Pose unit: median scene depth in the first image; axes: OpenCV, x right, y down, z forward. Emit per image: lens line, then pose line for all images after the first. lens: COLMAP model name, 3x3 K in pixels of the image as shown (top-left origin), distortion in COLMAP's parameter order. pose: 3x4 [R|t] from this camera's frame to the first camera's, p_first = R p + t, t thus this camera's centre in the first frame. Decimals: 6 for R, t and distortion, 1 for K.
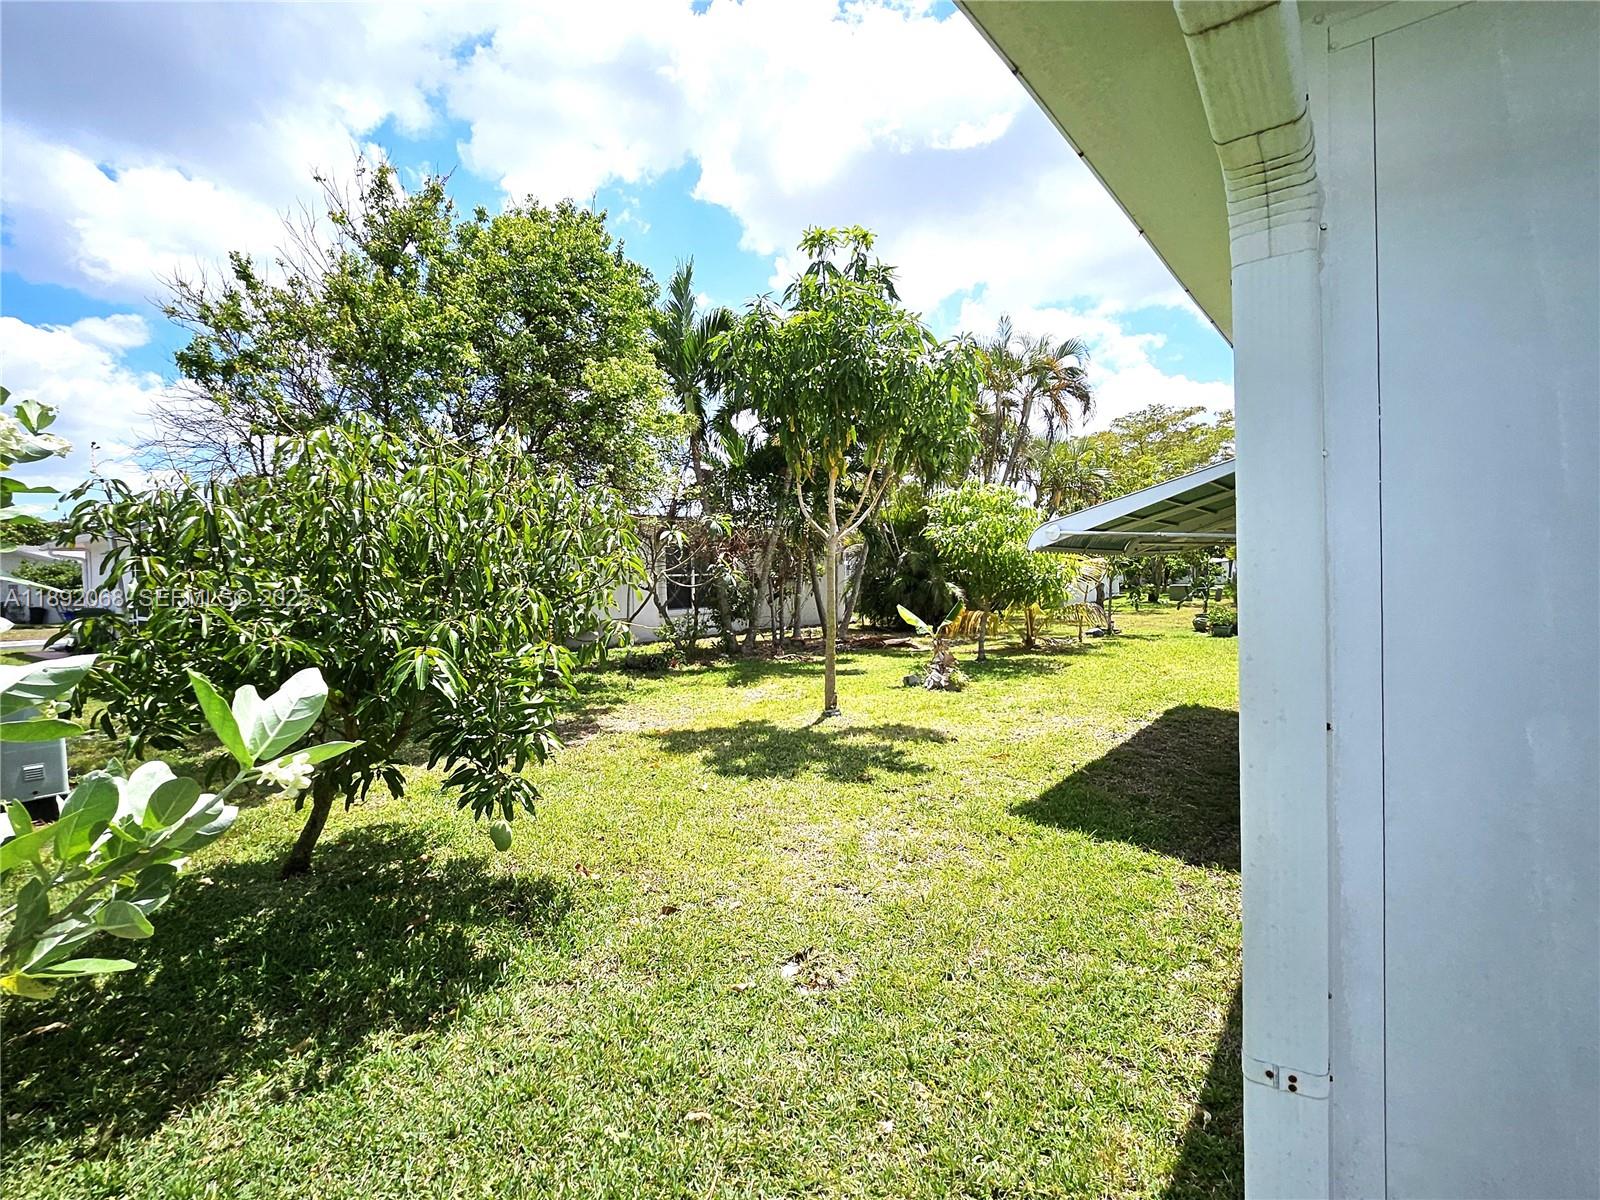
lens RADIAL K [[630.9, 0, 793.9], [0, 630.9, 594.9], [0, 0, 1]] dist [-0.003488, 0.000132]
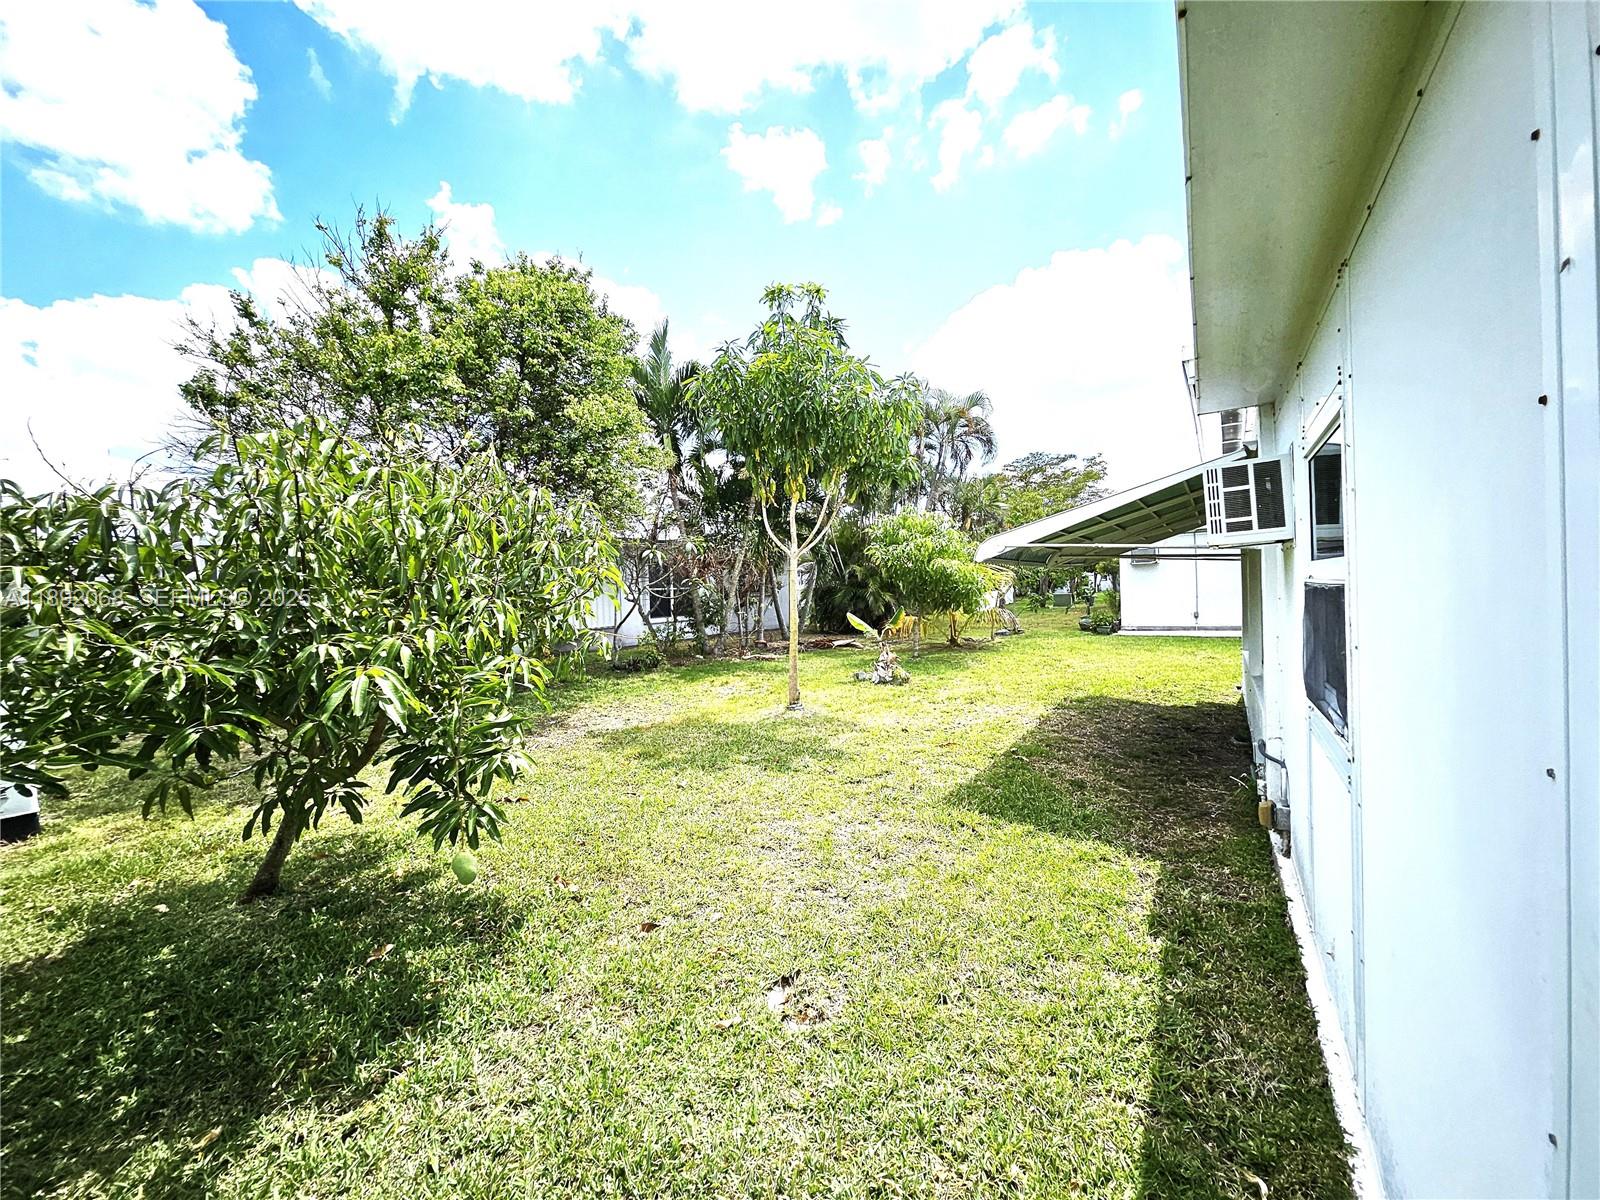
lens RADIAL K [[694.8, 0, 800.0], [0, 694.8, 600.0], [0, 0, 1]] dist [0.009275, 0.000067]
pose [[0.999527, -0.012035, 0.028291, 0.035704], [0.012081, 0.999926, -0.001434, -0.004700], [-0.028272, 0.001775, 0.999599, -0.256633]]
